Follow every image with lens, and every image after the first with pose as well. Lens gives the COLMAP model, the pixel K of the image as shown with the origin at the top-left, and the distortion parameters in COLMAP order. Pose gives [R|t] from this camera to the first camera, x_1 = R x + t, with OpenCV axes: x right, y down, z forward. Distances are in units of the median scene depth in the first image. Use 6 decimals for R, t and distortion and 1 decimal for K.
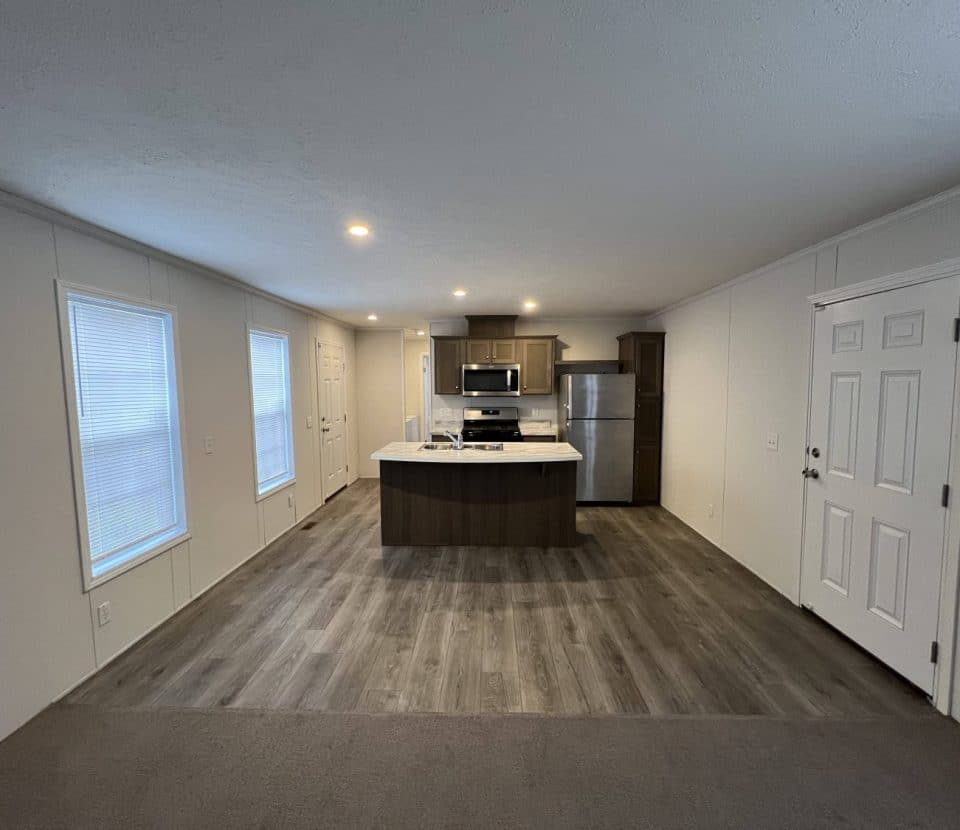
lens RADIAL K [[441.2, 0, 480.1], [0, 441.2, 417.8], [0, 0, 1]] dist [-0.000196, -0.000563]
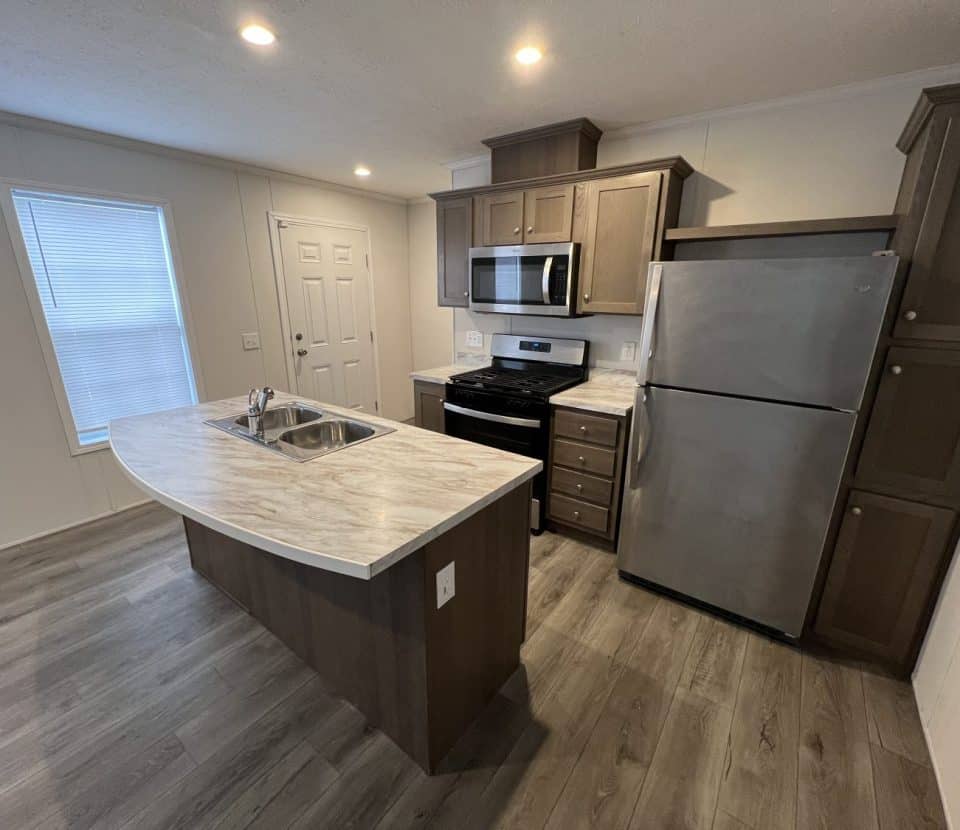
lens RADIAL K [[441.2, 0, 480.1], [0, 441.2, 417.8], [0, 0, 1]] dist [-0.000196, -0.000563]
pose [[0.822649, 0.171186, -0.542166, 0.317163], [-0.057806, 0.973837, 0.219772, -0.047853], [0.565603, -0.149454, 0.811022, 0.639043]]
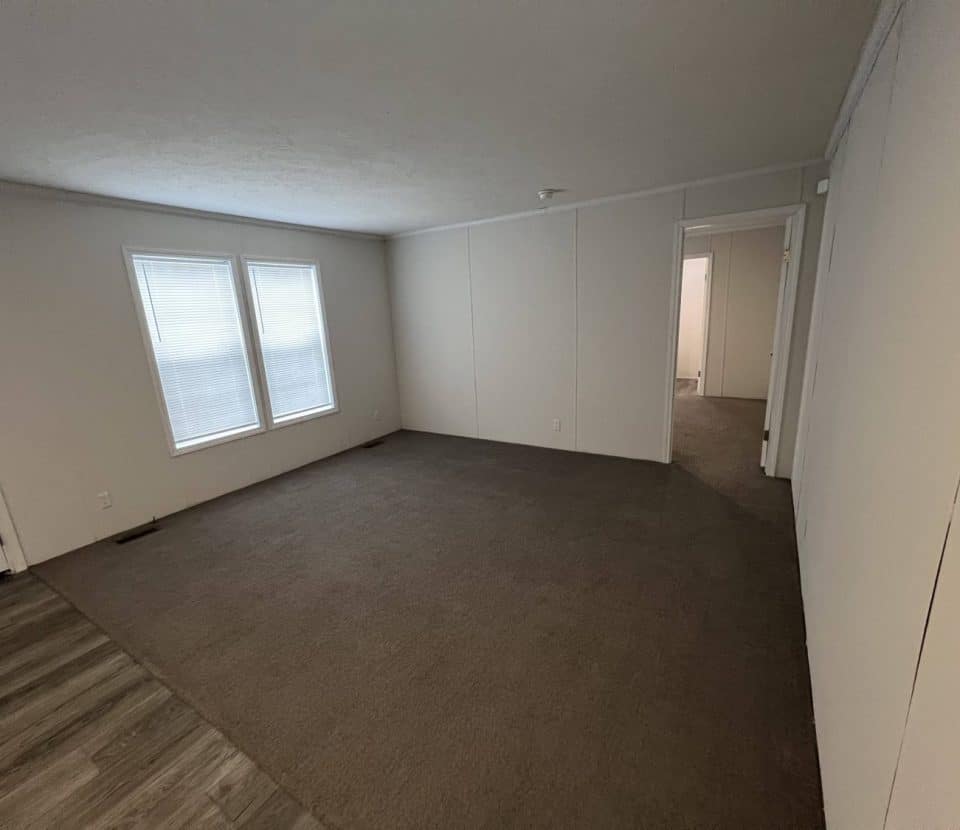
lens RADIAL K [[435.3, 0, 476.0], [0, 435.3, 417.3], [0, 0, 1]] dist [0.007859, -0.000287]
pose [[-0.852121, -0.066423, 0.519113, -0.356868], [0.109820, 0.947133, 0.301460, -0.022909], [-0.511693, 0.313889, -0.799777, 0.500989]]
